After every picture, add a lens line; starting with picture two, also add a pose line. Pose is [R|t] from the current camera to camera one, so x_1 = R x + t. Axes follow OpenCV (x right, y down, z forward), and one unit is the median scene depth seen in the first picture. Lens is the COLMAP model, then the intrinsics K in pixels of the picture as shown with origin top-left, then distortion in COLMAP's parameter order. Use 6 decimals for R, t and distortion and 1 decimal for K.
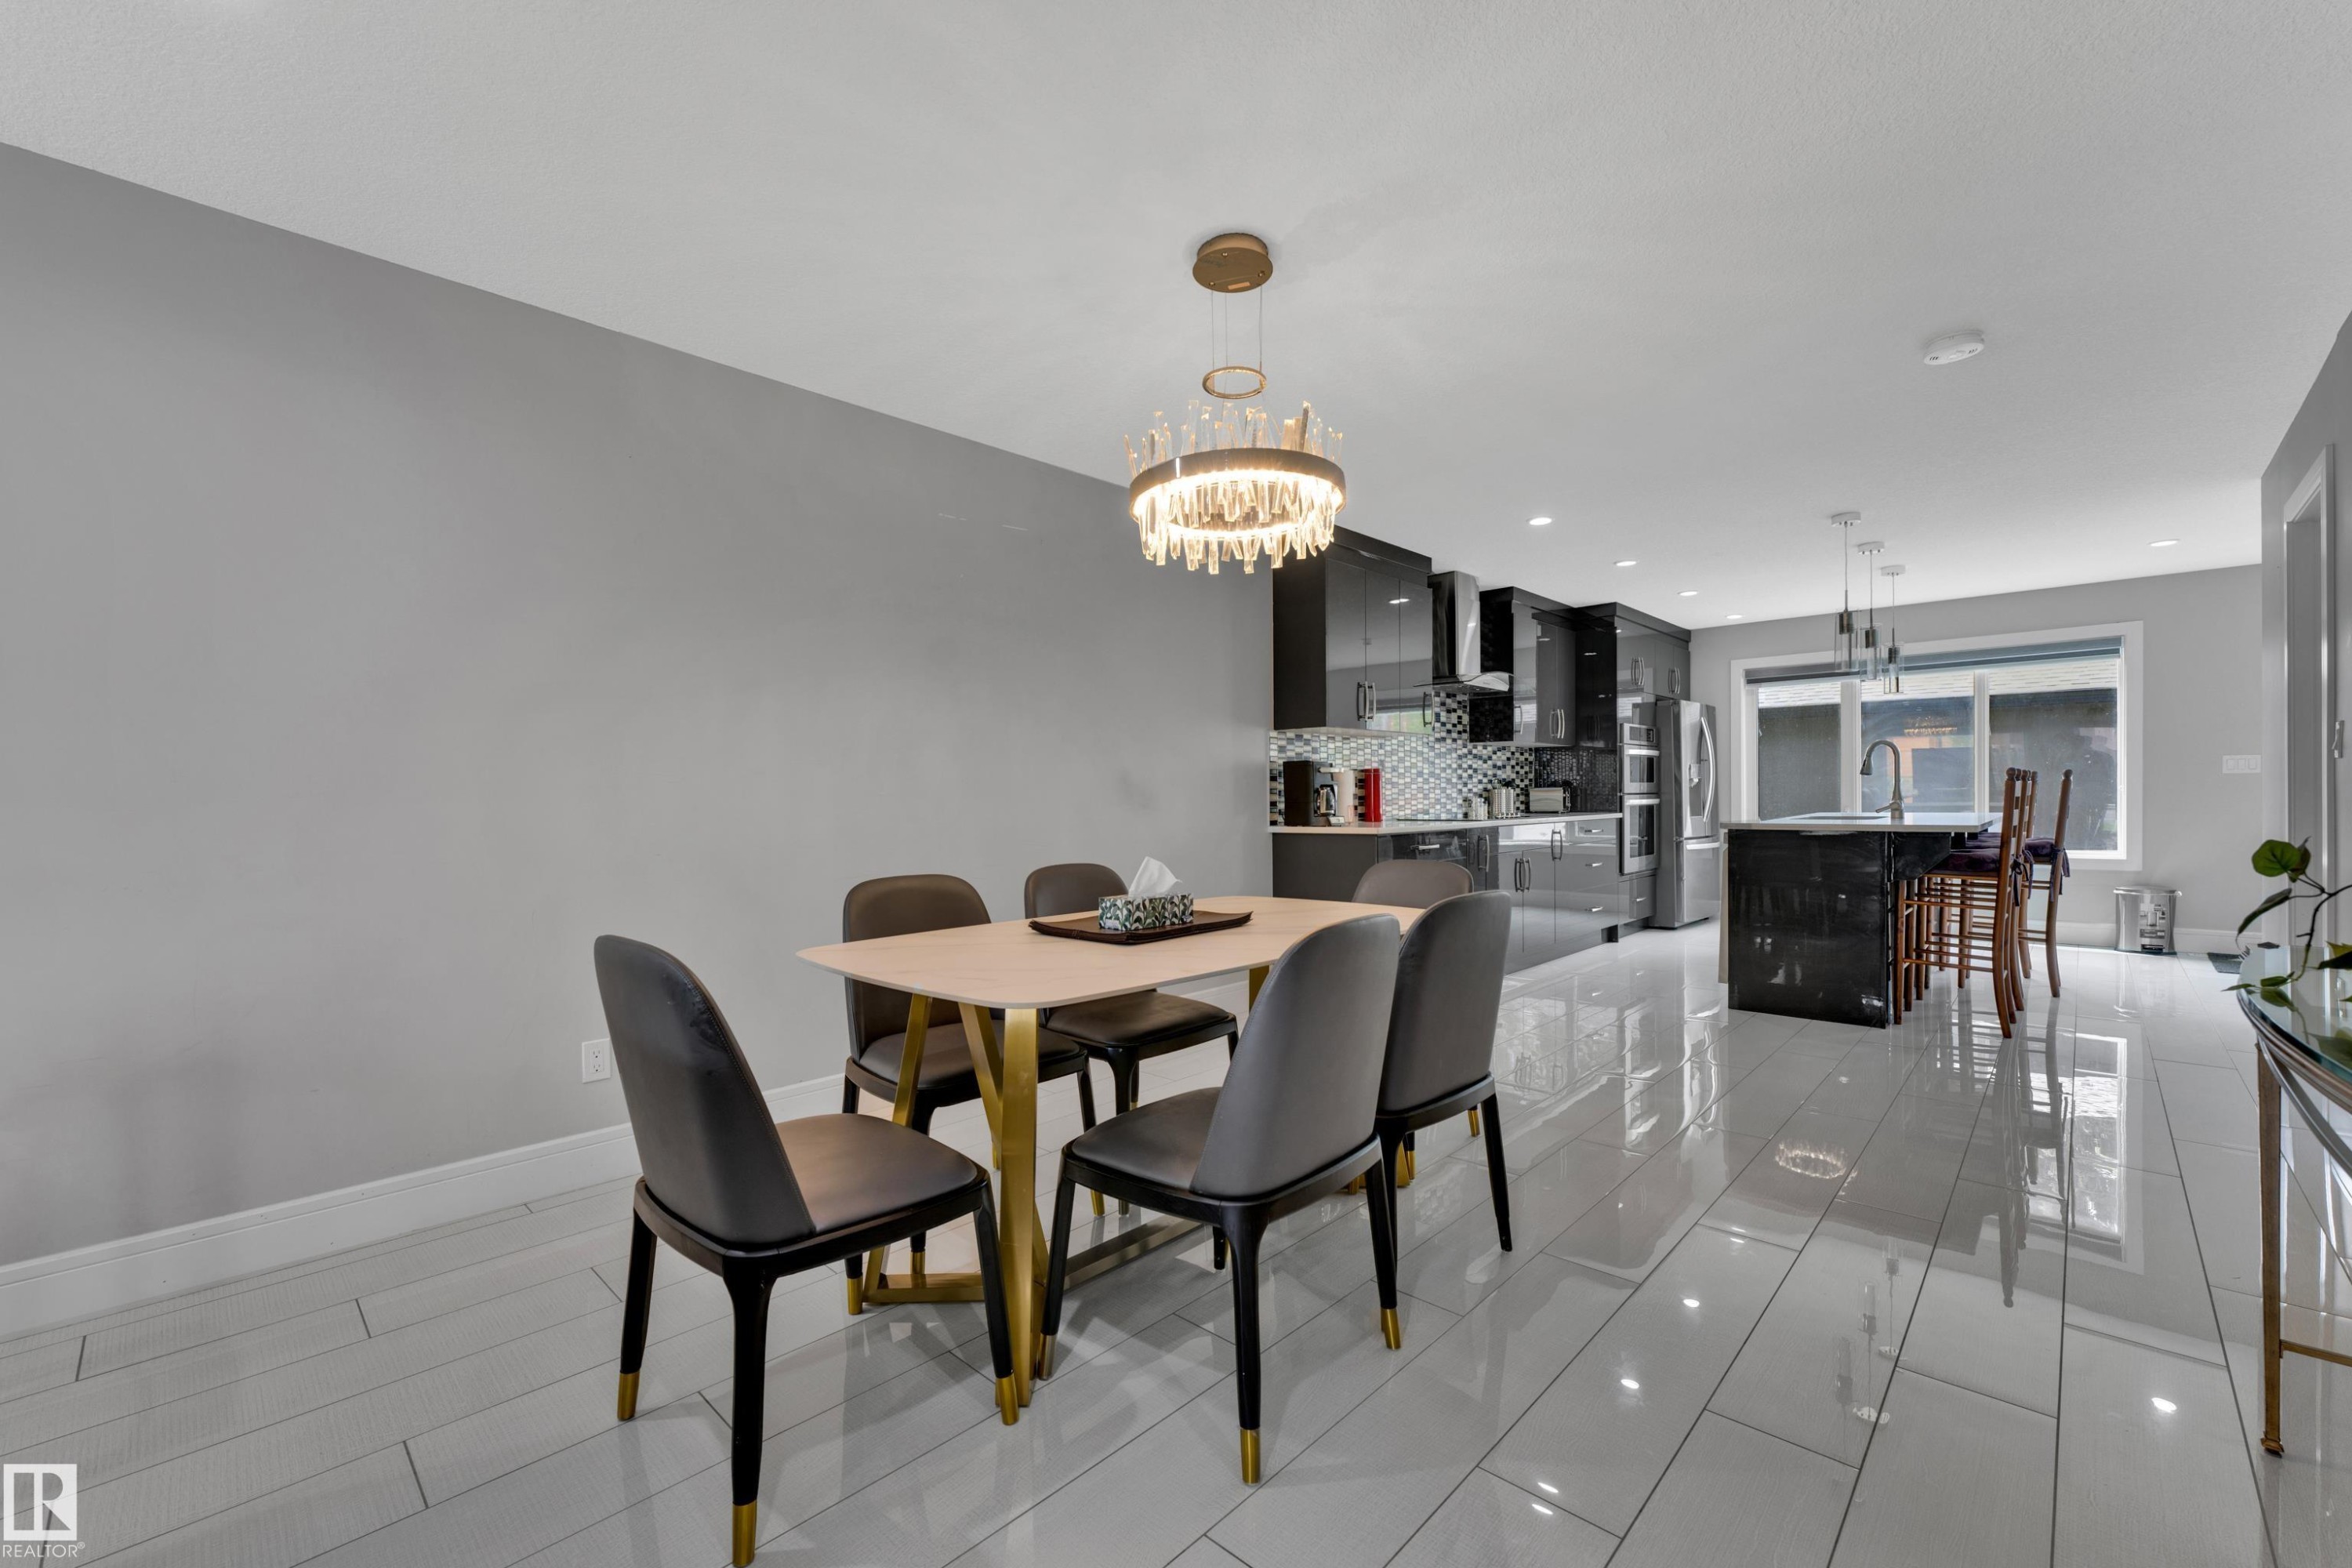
lens RADIAL K [[960.5, 0, 1153.4], [0, 960.5, 795.7], [0, 0, 1]] dist [-0.001145, -0.000144]
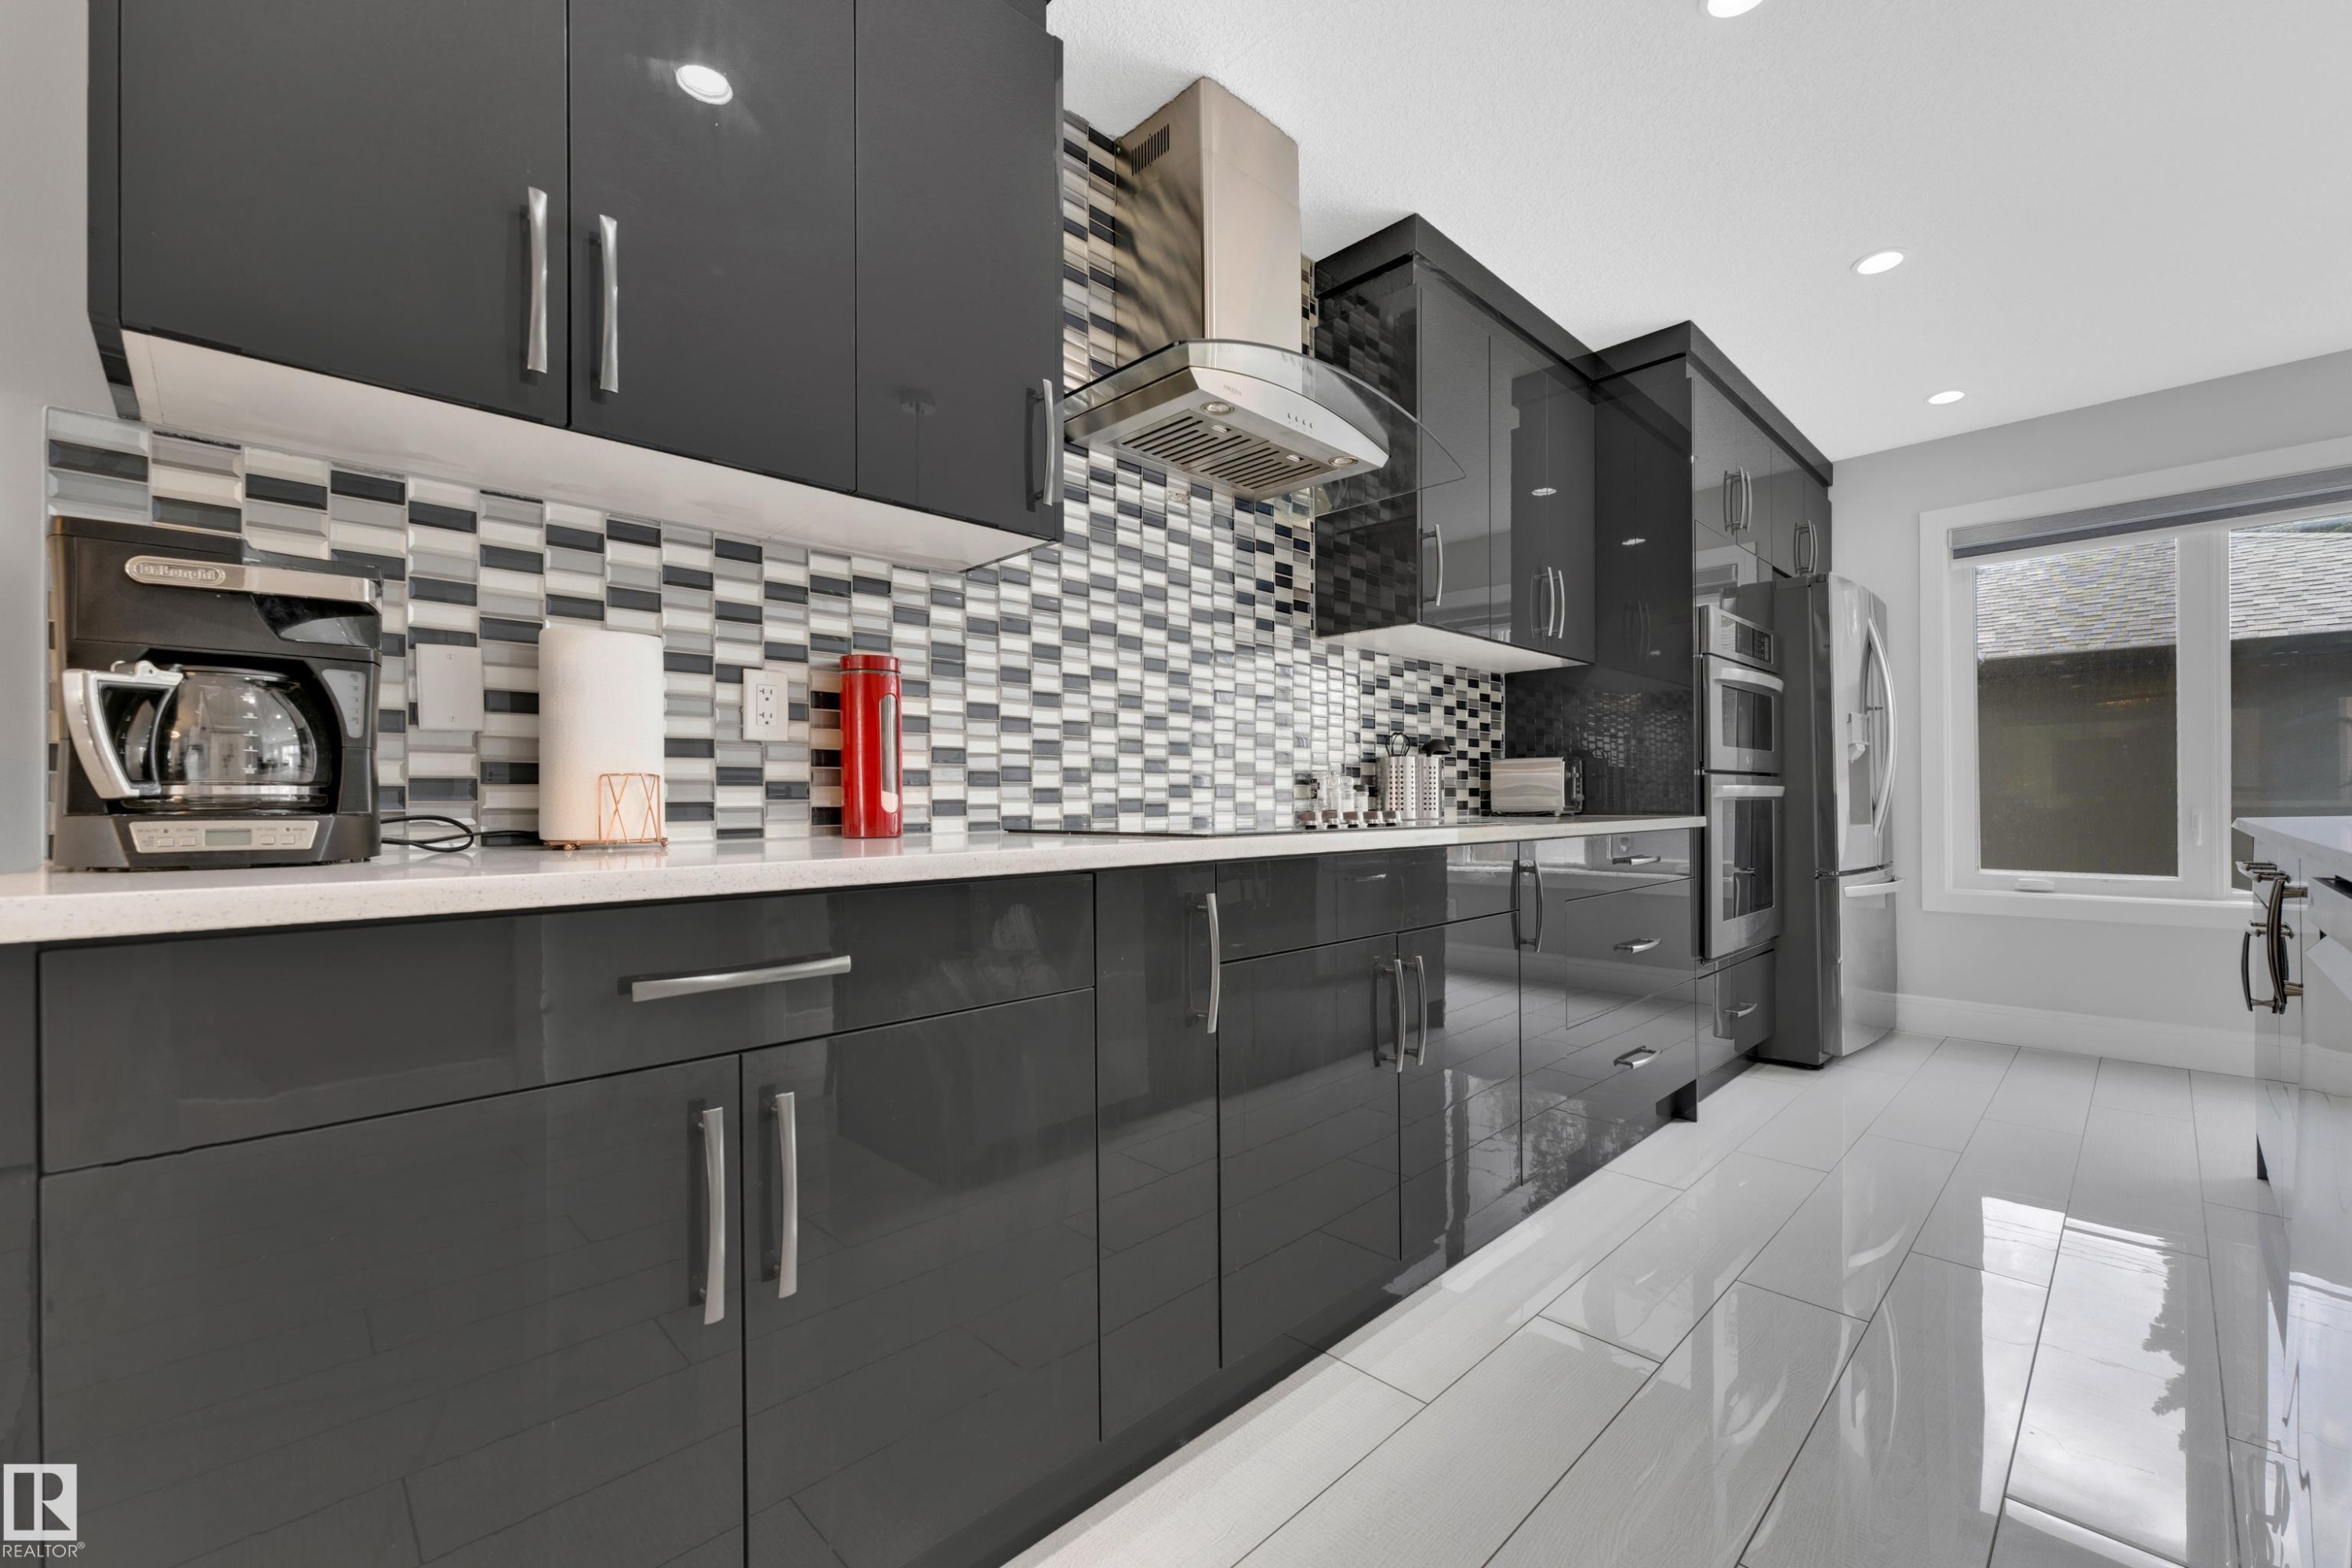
lens RADIAL K [[960.5, 0, 1198.5], [0, 960.5, 789.0], [0, 0, 1]] dist [-0.001145, -0.000144]
pose [[0.999796, 0.002131, -0.020105, 0.274523], [-0.002433, 0.999884, -0.015025, 0.013300], [0.020071, 0.015071, 0.999685, 0.572946]]
